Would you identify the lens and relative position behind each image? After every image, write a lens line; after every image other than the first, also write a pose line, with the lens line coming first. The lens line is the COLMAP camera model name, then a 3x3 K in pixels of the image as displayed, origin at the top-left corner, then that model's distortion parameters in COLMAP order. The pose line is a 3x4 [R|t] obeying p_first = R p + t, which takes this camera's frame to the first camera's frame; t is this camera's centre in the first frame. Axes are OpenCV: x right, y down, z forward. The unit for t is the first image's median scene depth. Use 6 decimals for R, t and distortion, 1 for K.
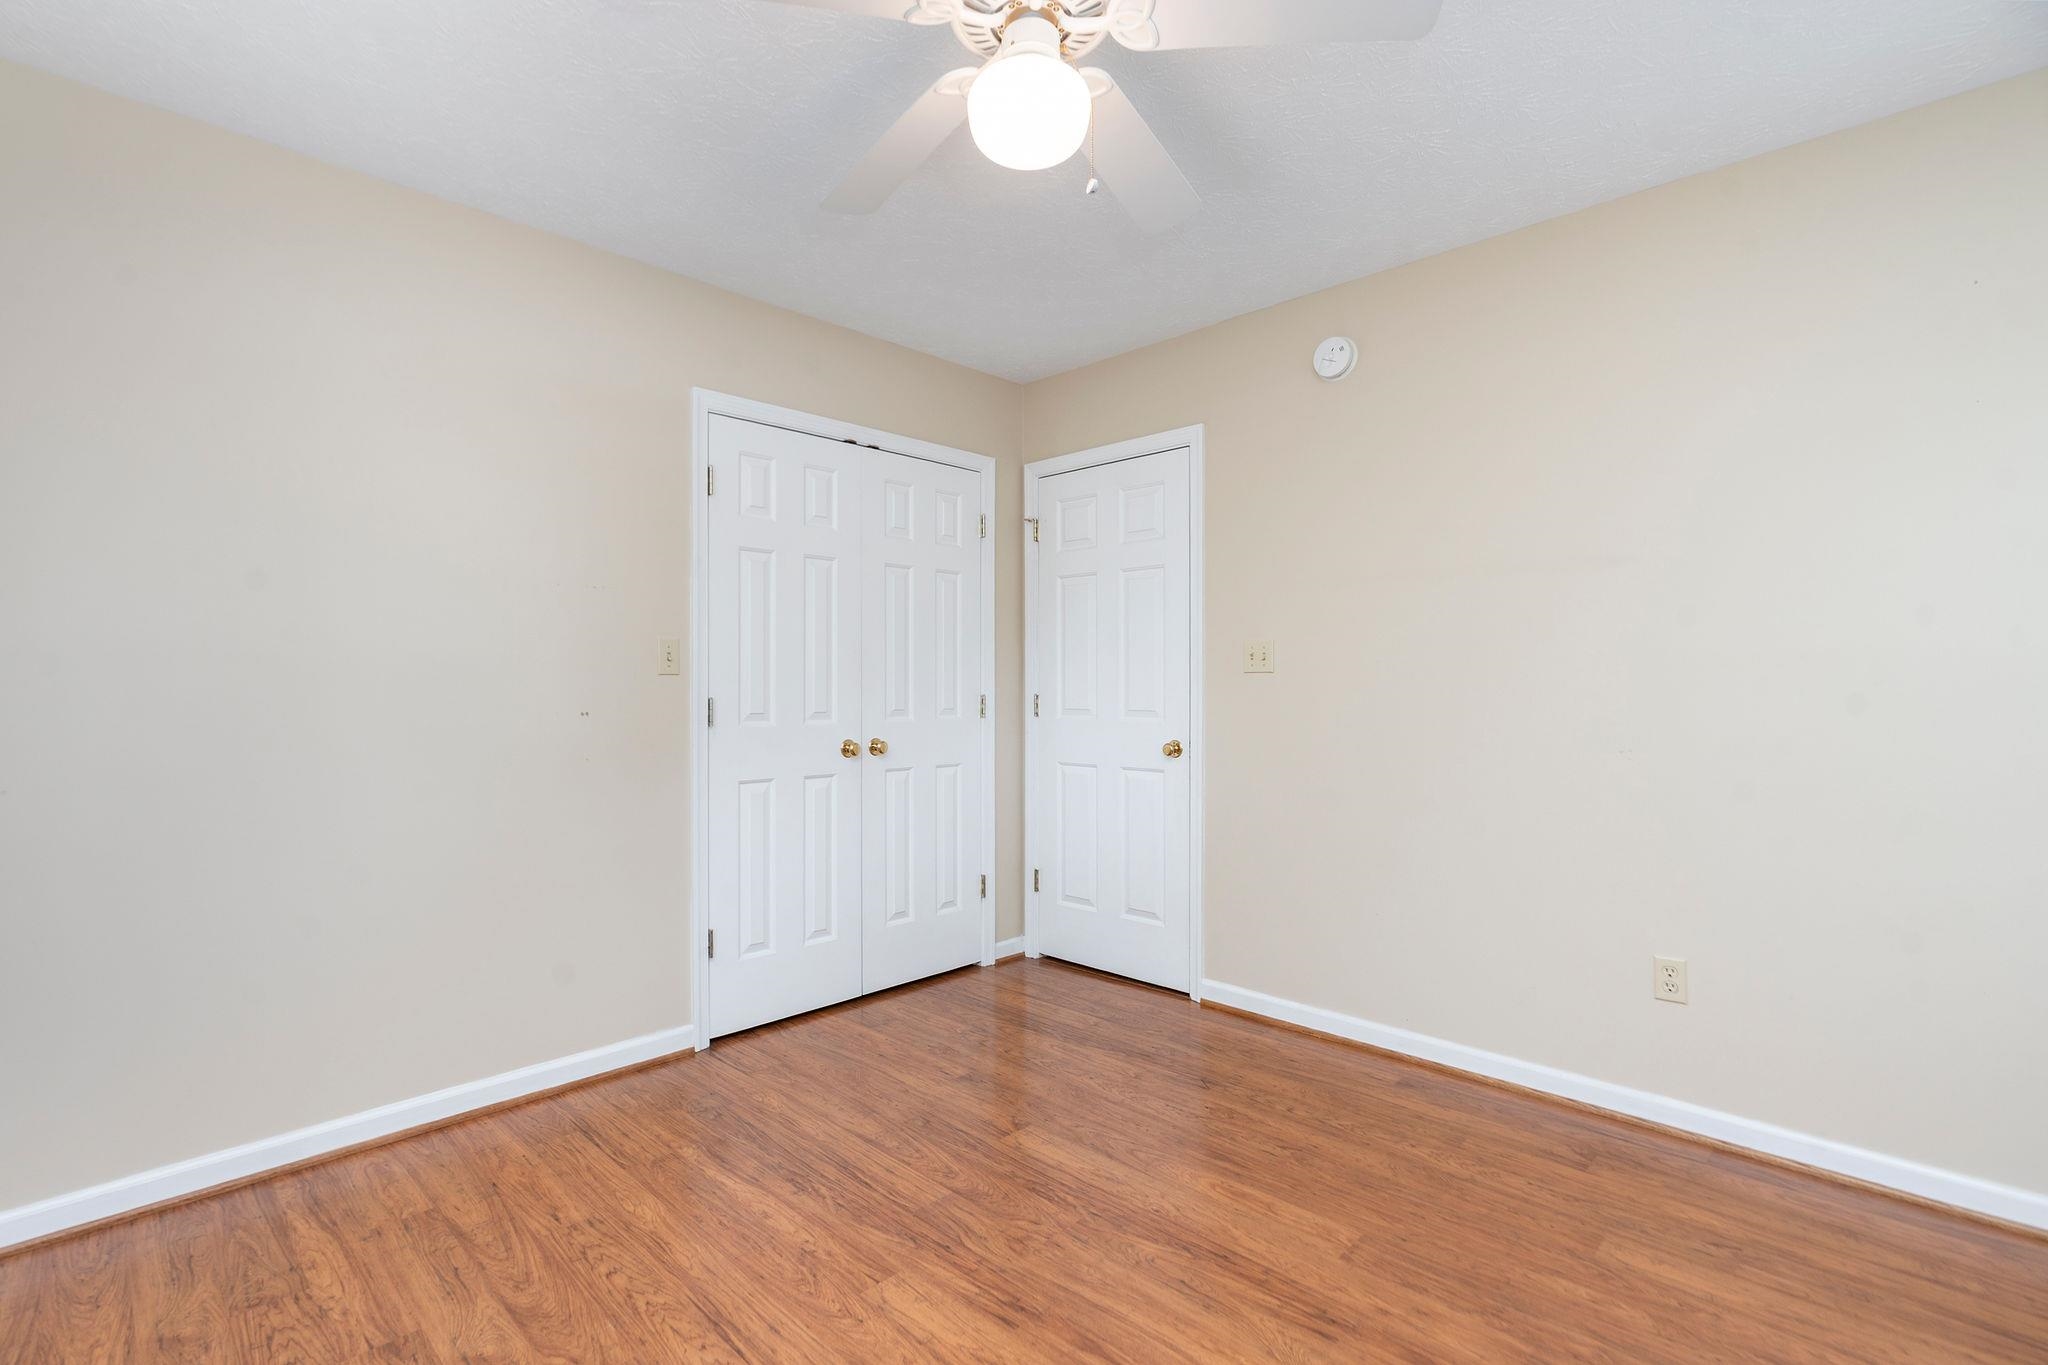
lens RADIAL K [[880.7, 0, 949.4], [0, 880.7, 674.0], [0, 0, 1]] dist [-0.003000, -0.000577]
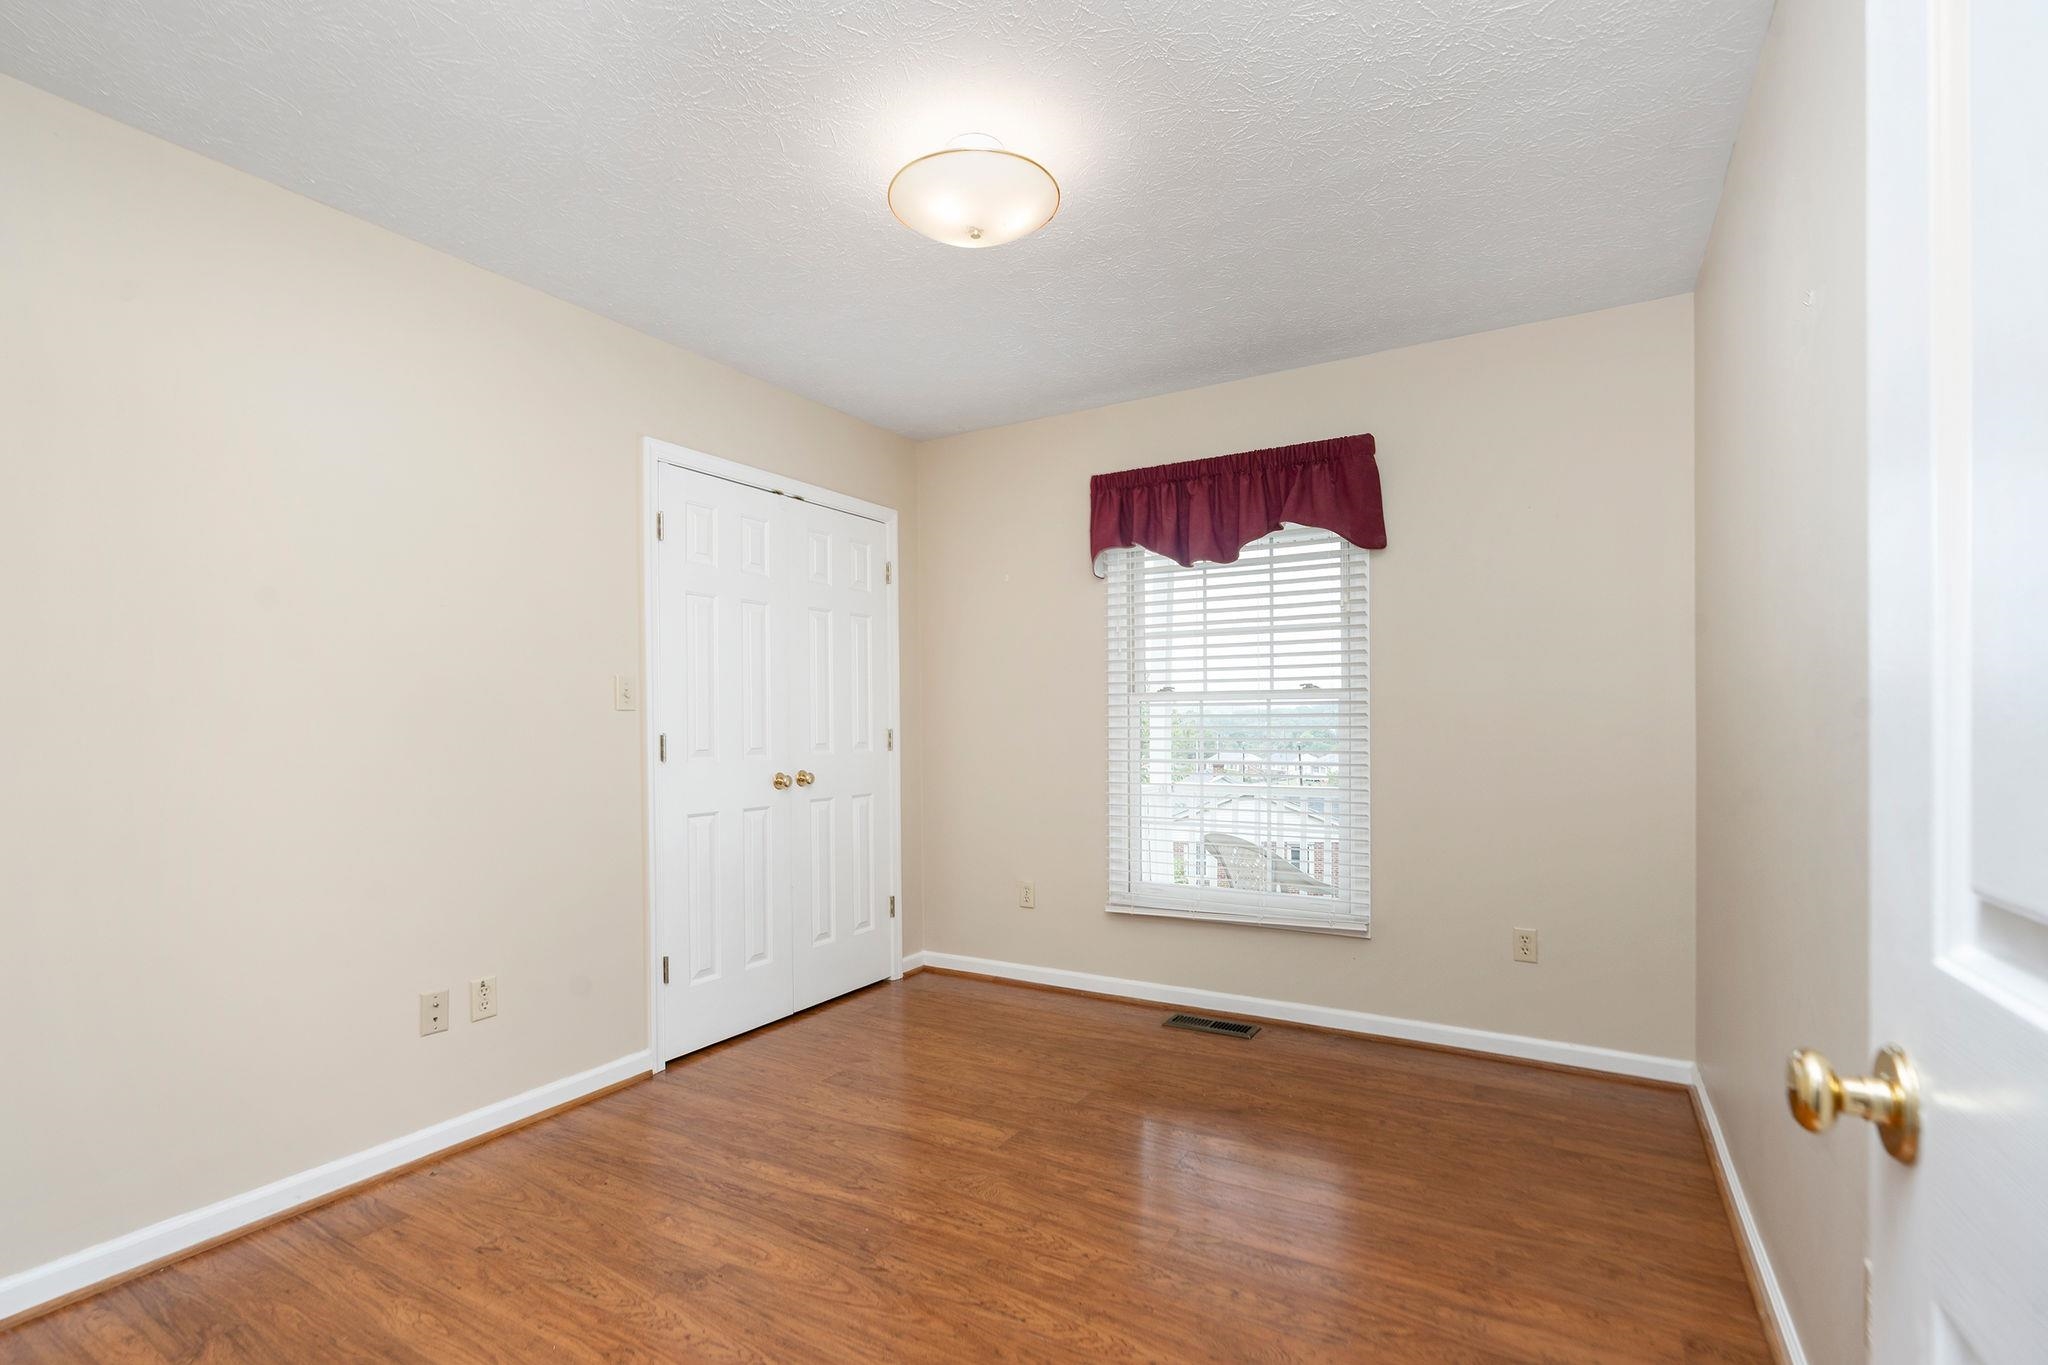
lens RADIAL K [[954.6, 0, 1003.3], [0, 954.6, 699.4], [0, 0, 1]] dist [-0.002838, 0.000755]
pose [[0.953857, -0.001834, 0.300256, -0.280329], [0.004973, 0.999941, -0.009692, -0.001902], [-0.300220, 0.010738, 0.953809, -0.248930]]
